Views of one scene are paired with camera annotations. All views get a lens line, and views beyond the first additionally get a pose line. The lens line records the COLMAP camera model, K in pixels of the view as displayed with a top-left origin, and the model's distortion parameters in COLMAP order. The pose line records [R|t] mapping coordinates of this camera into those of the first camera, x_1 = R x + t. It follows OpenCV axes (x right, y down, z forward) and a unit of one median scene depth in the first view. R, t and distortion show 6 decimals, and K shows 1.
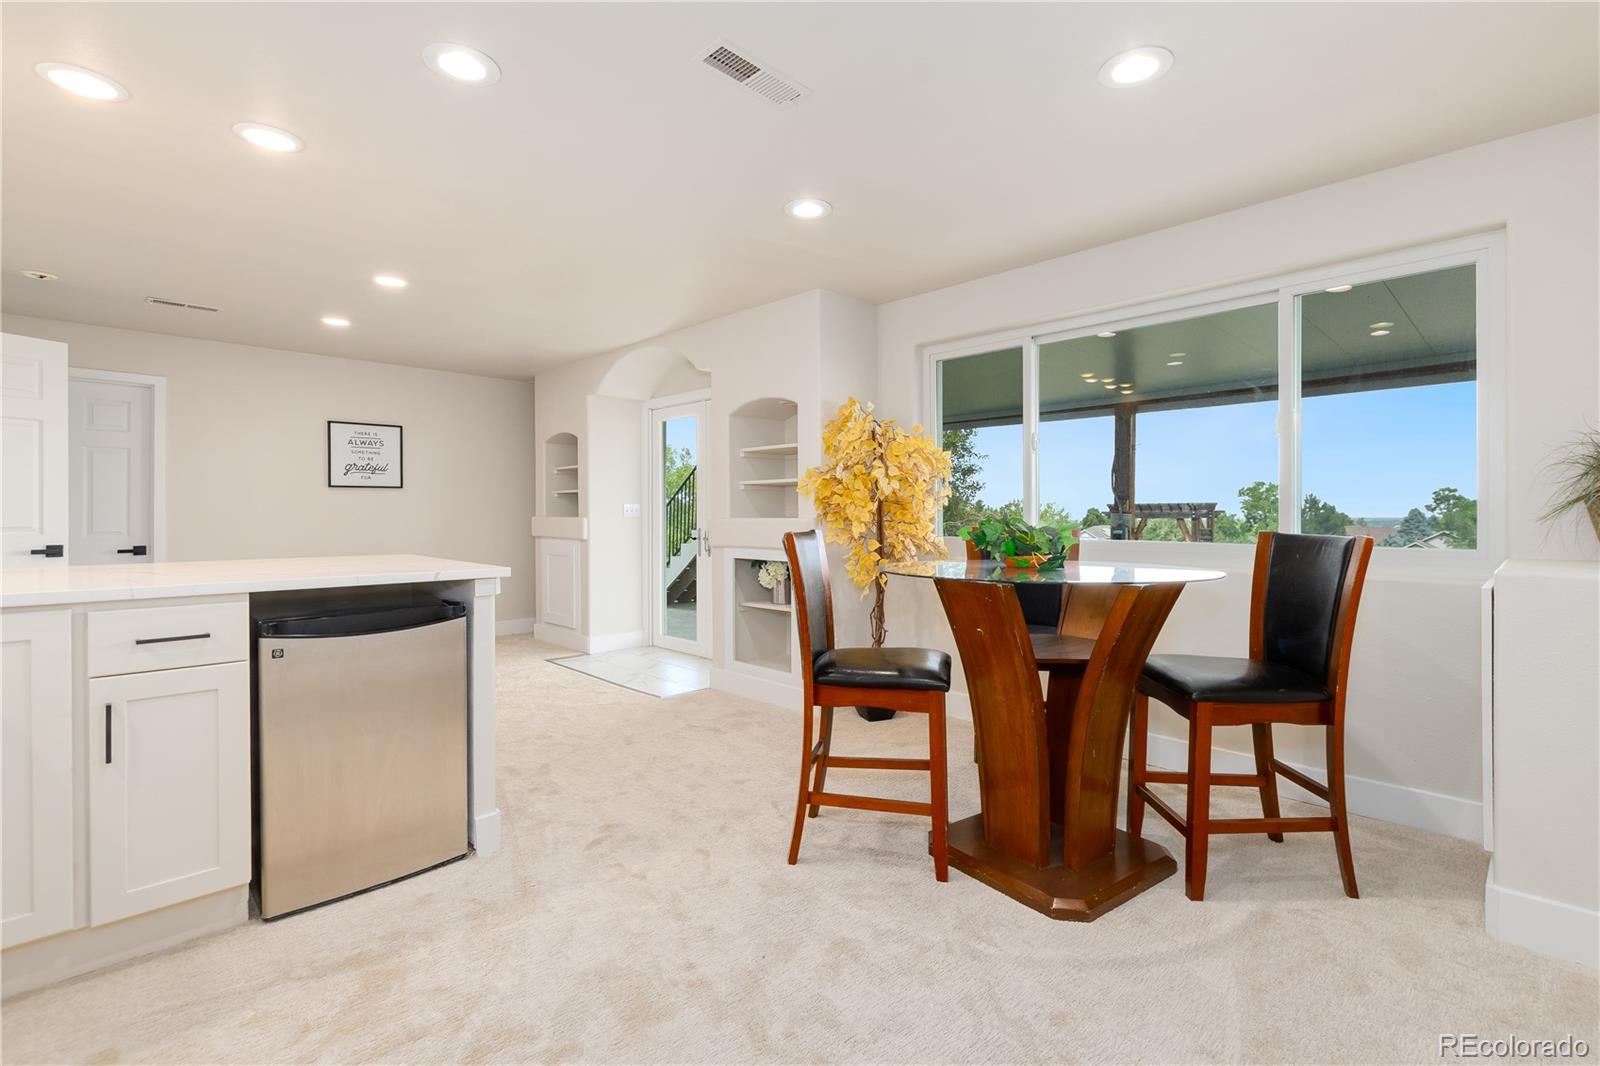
lens RADIAL K [[721.4, 0, 809.7], [0, 721.4, 515.4], [0, 0, 1]] dist [0.003893, -0.001561]
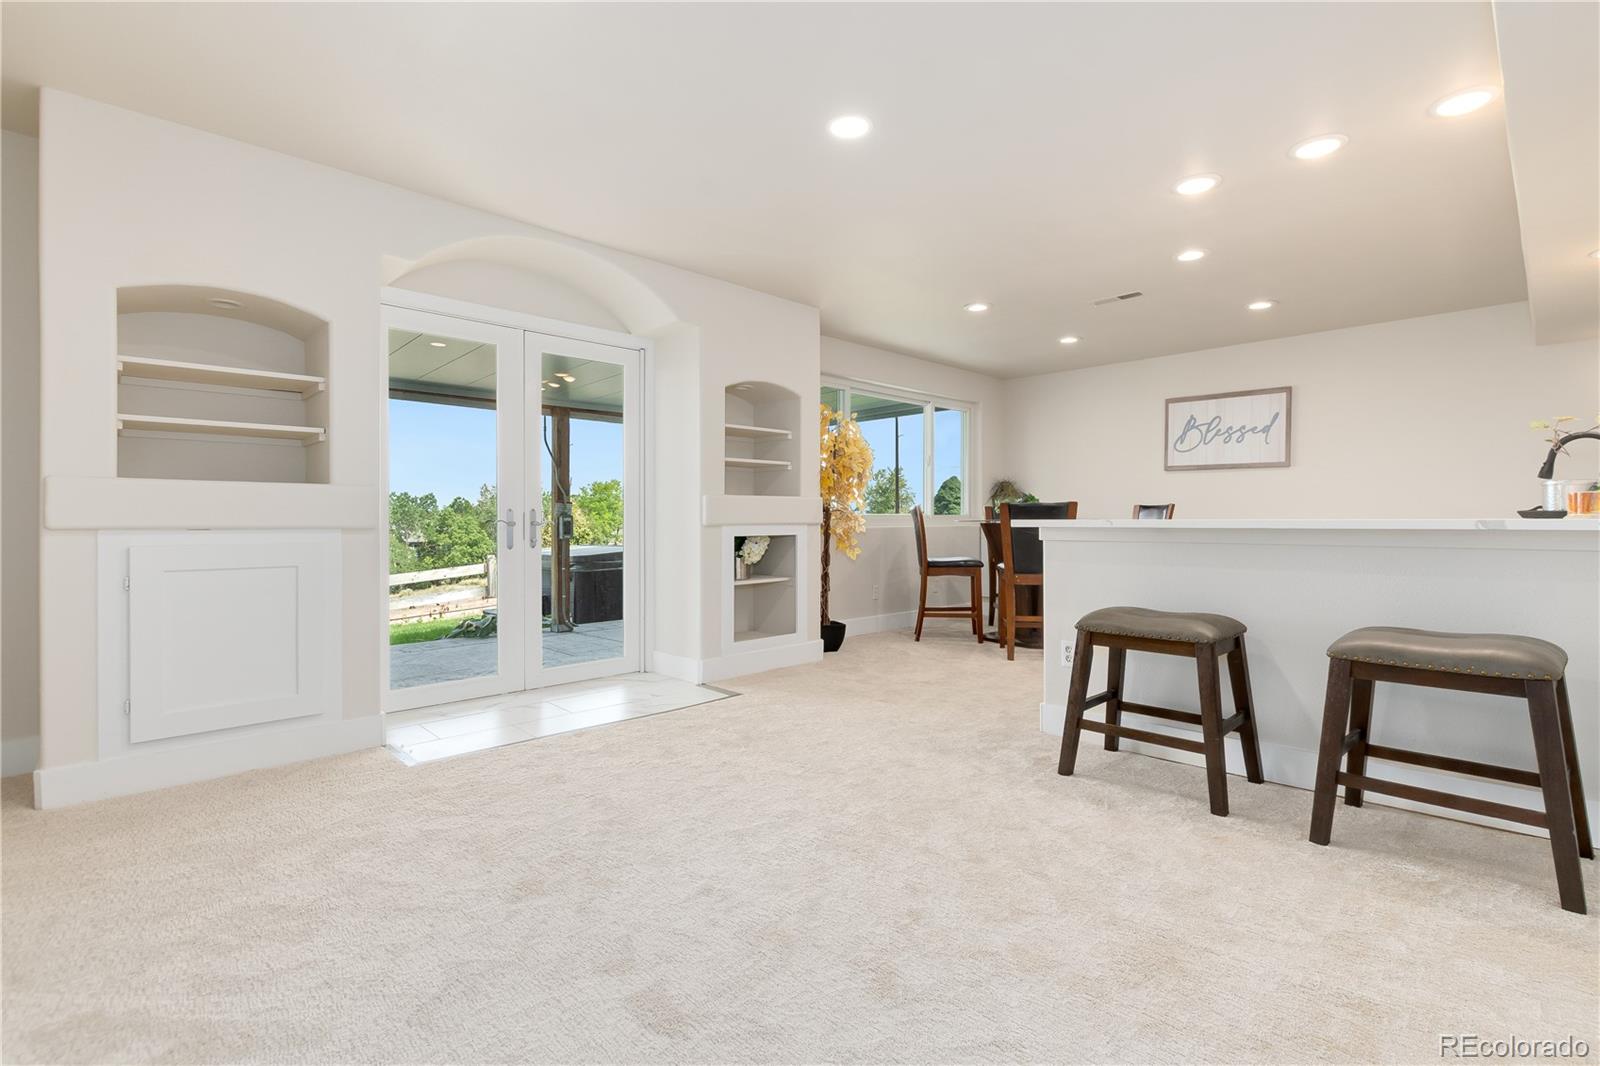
lens RADIAL K [[733.3, 0, 799.8], [0, 733.3, 521.6], [0, 0, 1]] dist [-0.000304, -0.002803]
pose [[0.028407, -0.003051, 0.999592, -0.992236], [0.001530, 0.999994, 0.003008, 0.033279], [-0.999595, 0.001444, 0.028412, 0.806651]]
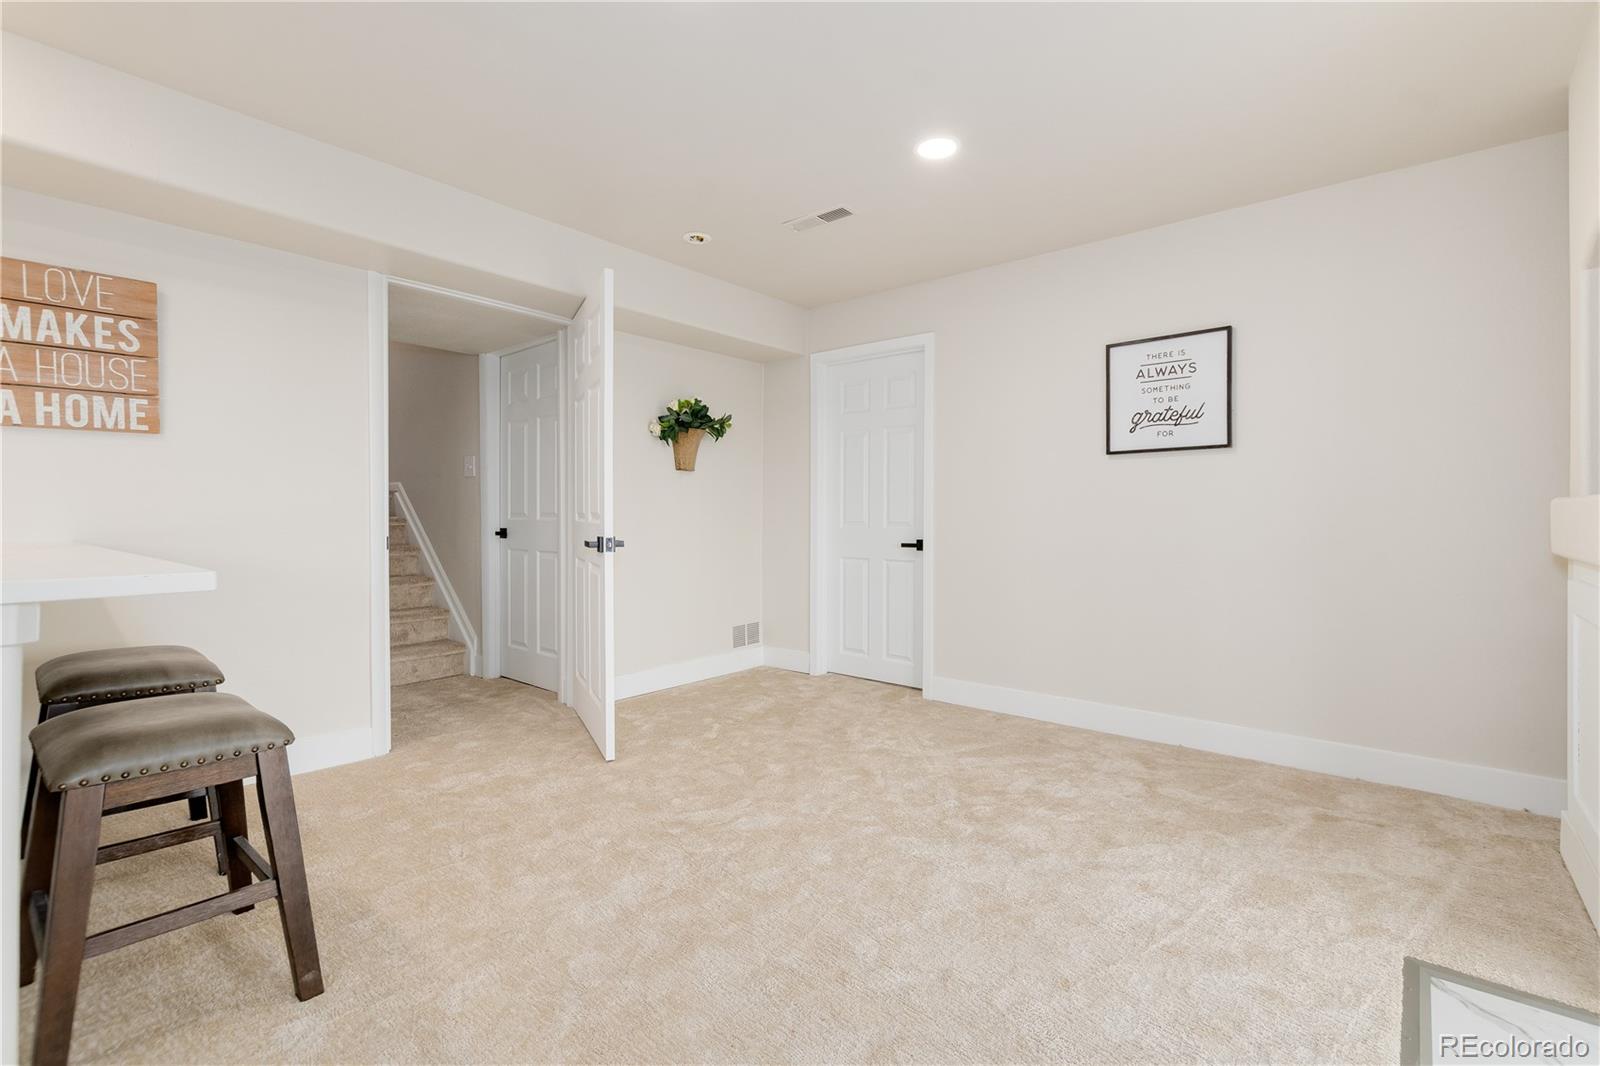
lens RADIAL K [[721.4, 0, 814.6], [0, 721.4, 523.5], [0, 0, 1]] dist [0.003893, -0.001561]
pose [[0.097736, 0.010471, -0.995157, -0.095514], [-0.003780, 0.999941, 0.010150, 0.015952], [0.995205, 0.002769, 0.097770, 0.807523]]
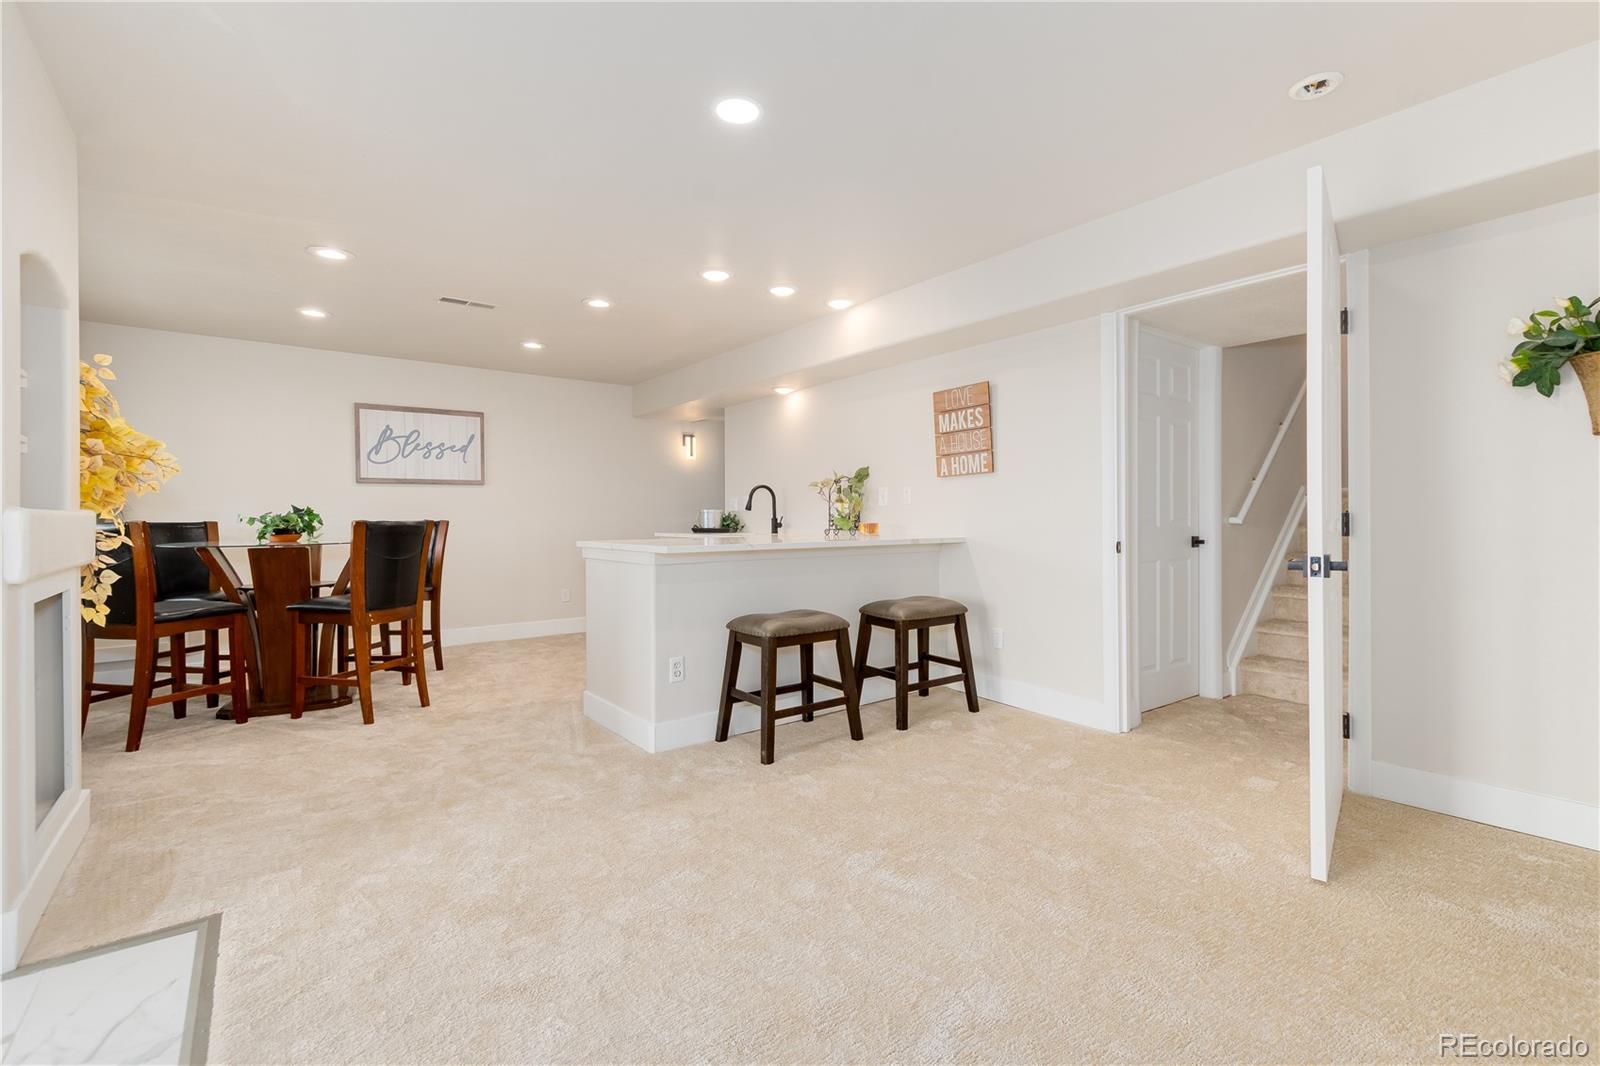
lens RADIAL K [[733.3, 0, 822.8], [0, 733.3, 526.1], [0, 0, 1]] dist [-0.000304, -0.002803]
pose [[-0.992209, 0.004562, 0.124498, -0.563251], [0.006268, 0.999892, 0.013318, 0.008296], [-0.124423, 0.013995, -0.992131, 1.256528]]
